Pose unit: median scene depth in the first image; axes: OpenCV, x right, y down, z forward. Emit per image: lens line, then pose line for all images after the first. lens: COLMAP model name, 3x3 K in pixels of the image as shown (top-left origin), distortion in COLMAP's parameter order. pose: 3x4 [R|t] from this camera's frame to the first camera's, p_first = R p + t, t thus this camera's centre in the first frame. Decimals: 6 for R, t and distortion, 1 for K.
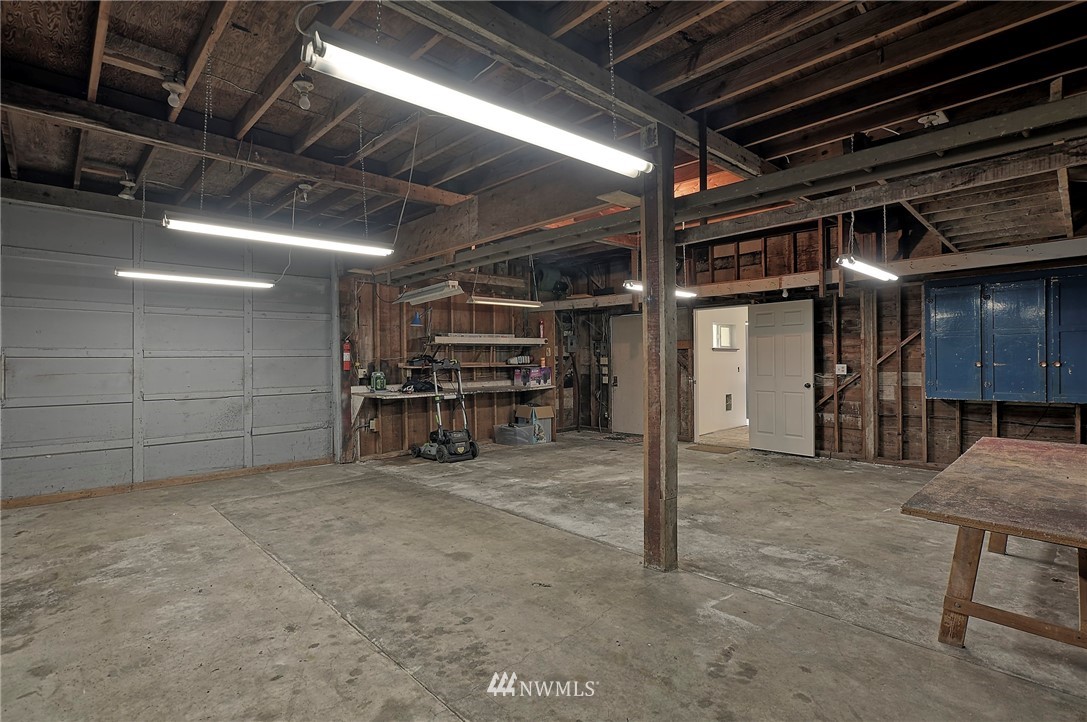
lens RADIAL K [[525.7, 0, 541.8], [0, 525.7, 358.7], [0, 0, 1]] dist [-0.020593, 0.016324]
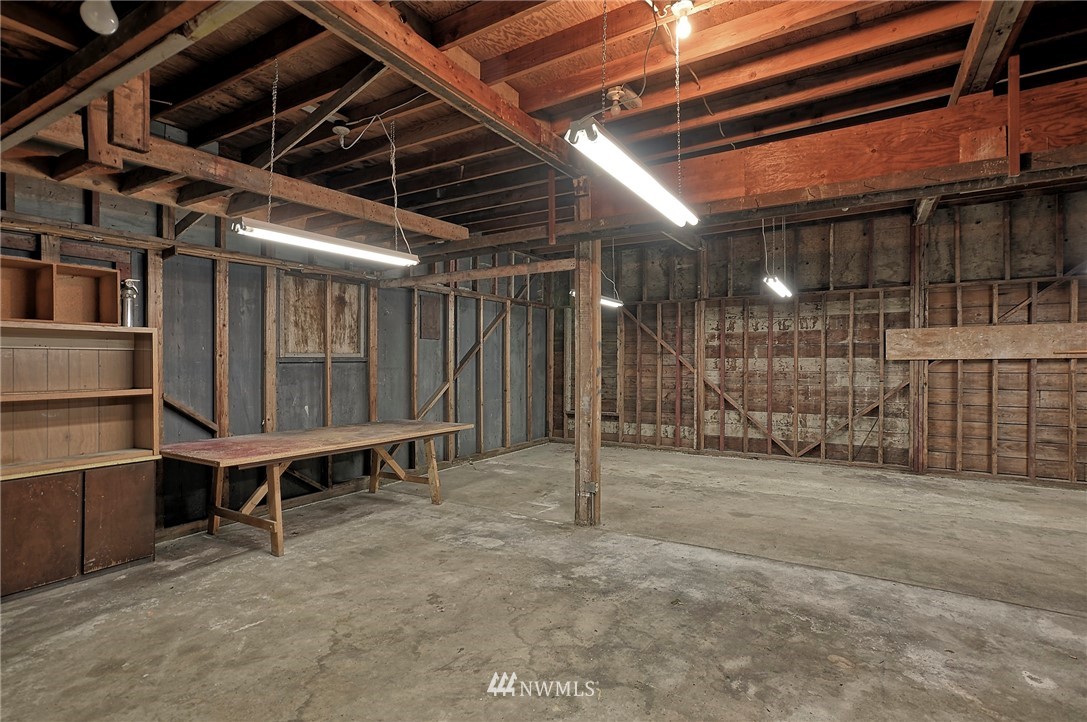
lens RADIAL K [[525.7, 0, 545.1], [0, 525.7, 361.2], [0, 0, 1]] dist [-0.020593, 0.016324]
pose [[-0.962411, 0.011932, -0.271334, 0.552316], [0.010926, 0.999927, 0.005219, -0.002986], [0.271376, 0.002058, -0.962471, 1.818329]]
